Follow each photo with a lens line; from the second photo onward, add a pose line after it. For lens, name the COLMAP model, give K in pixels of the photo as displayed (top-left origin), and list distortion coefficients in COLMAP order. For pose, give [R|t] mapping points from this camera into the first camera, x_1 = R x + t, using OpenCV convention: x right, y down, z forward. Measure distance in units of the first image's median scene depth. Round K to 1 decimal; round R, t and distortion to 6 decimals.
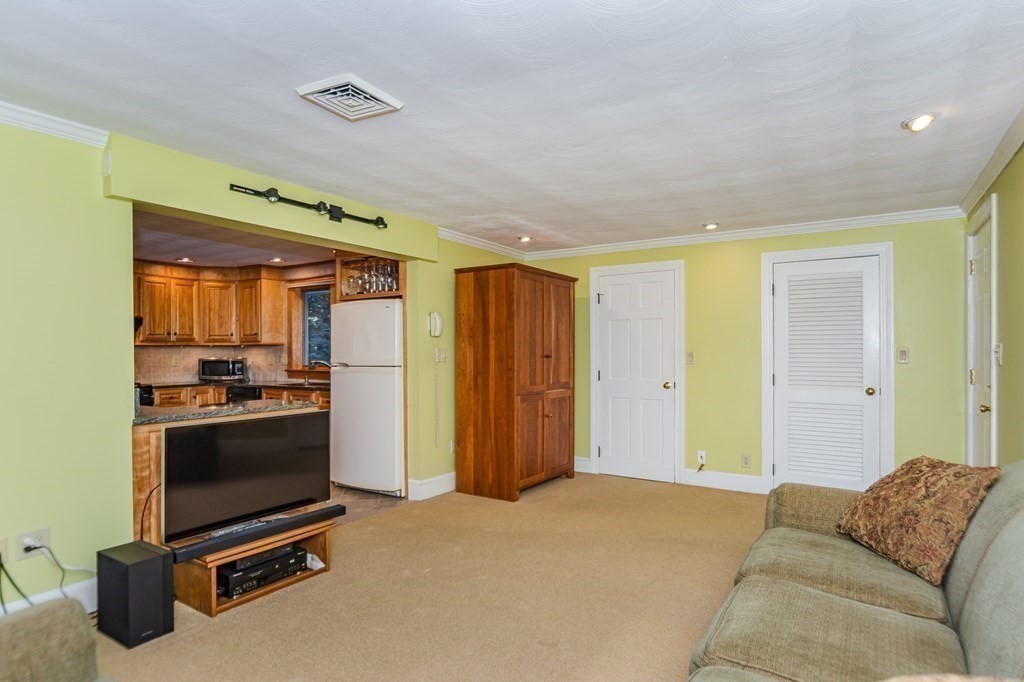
lens RADIAL K [[544.2, 0, 513.9], [0, 544.2, 356.4], [0, 0, 1]] dist [-0.044148, 0.037767]
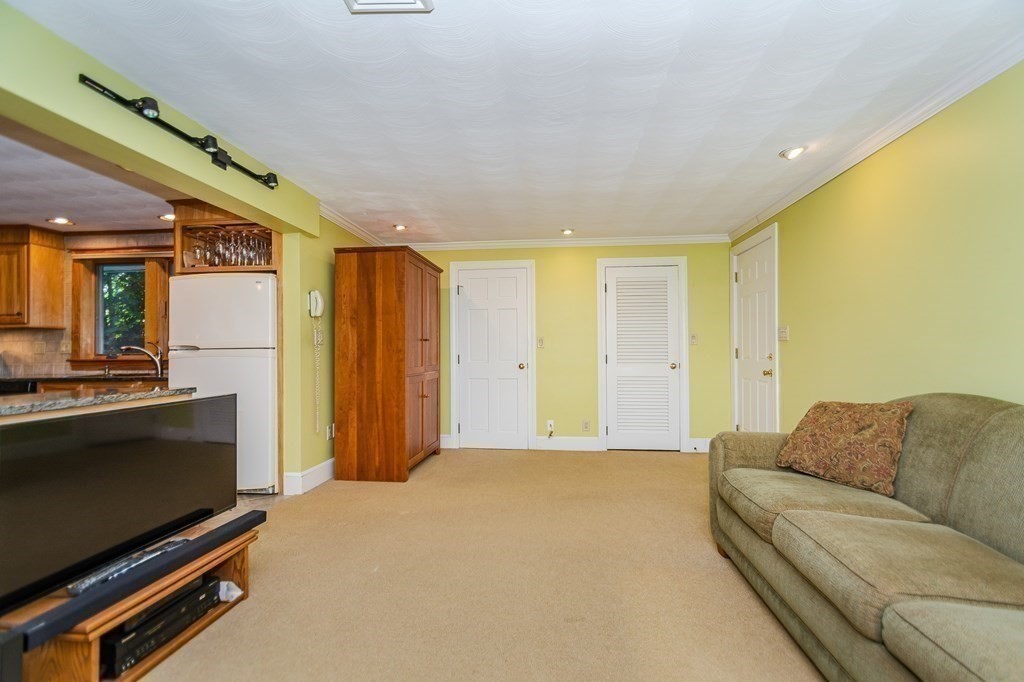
lens RADIAL K [[451.3, 0, 515.2], [0, 451.3, 346.3], [0, 0, 1]] dist [0.002276, 0.000795]
pose [[0.899606, 0.000920, 0.436702, -0.155536], [0.005772, 0.999885, -0.013996, 0.024485], [-0.436665, 0.015112, 0.899497, 0.130209]]
